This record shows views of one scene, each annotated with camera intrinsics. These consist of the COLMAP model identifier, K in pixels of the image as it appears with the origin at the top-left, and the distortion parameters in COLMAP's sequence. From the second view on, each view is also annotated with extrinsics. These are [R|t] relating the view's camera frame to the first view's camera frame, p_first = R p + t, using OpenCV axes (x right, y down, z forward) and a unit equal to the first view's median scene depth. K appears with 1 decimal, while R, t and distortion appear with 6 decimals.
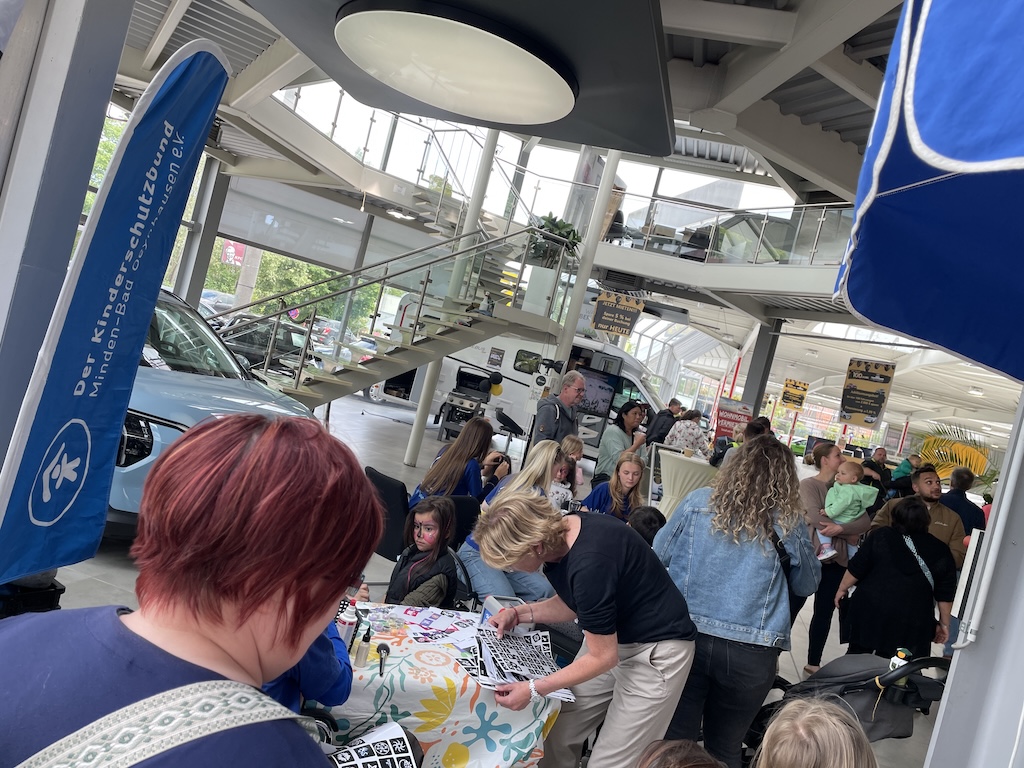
lens RADIAL K [[787.4, 0, 512.0], [0, 787.4, 384.0], [0, 0, 1]] dist [0.045572, -0.000267]
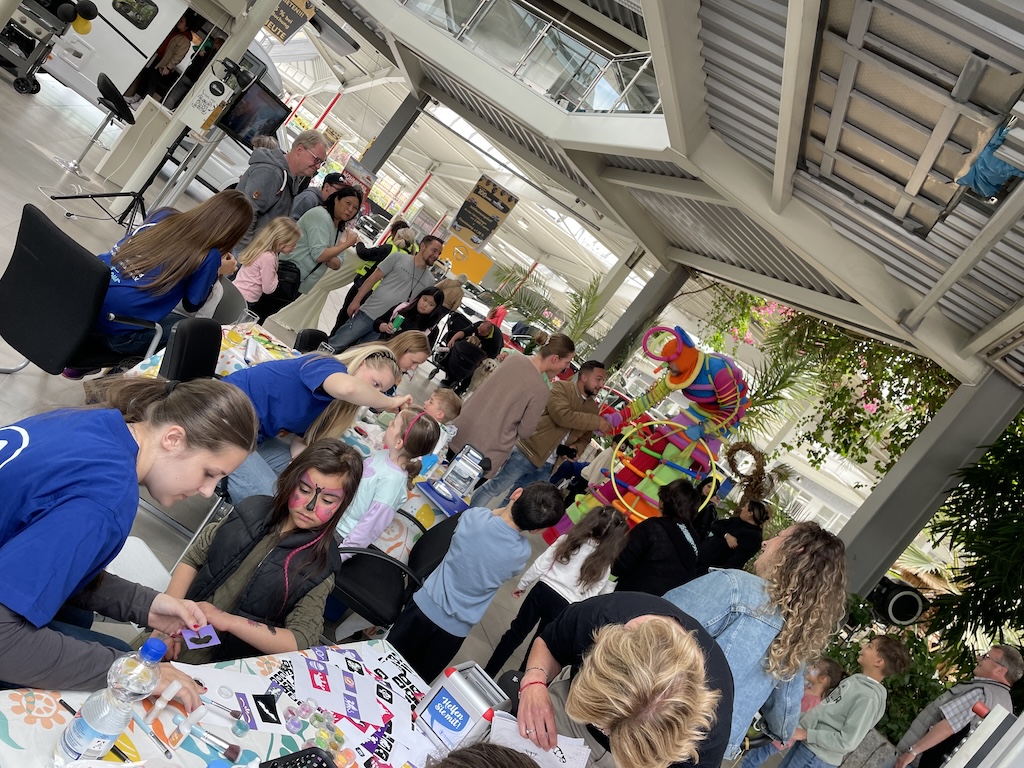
lens RADIAL K [[787.4, 0, 512.0], [0, 787.4, 384.0], [0, 0, 1]] dist [0.045572, -0.000267]
pose [[0.758278, 0.221190, 0.613261, -0.095869], [-0.423533, 0.882271, 0.205470, -0.019723], [-0.495614, -0.415540, 0.762688, 0.126410]]
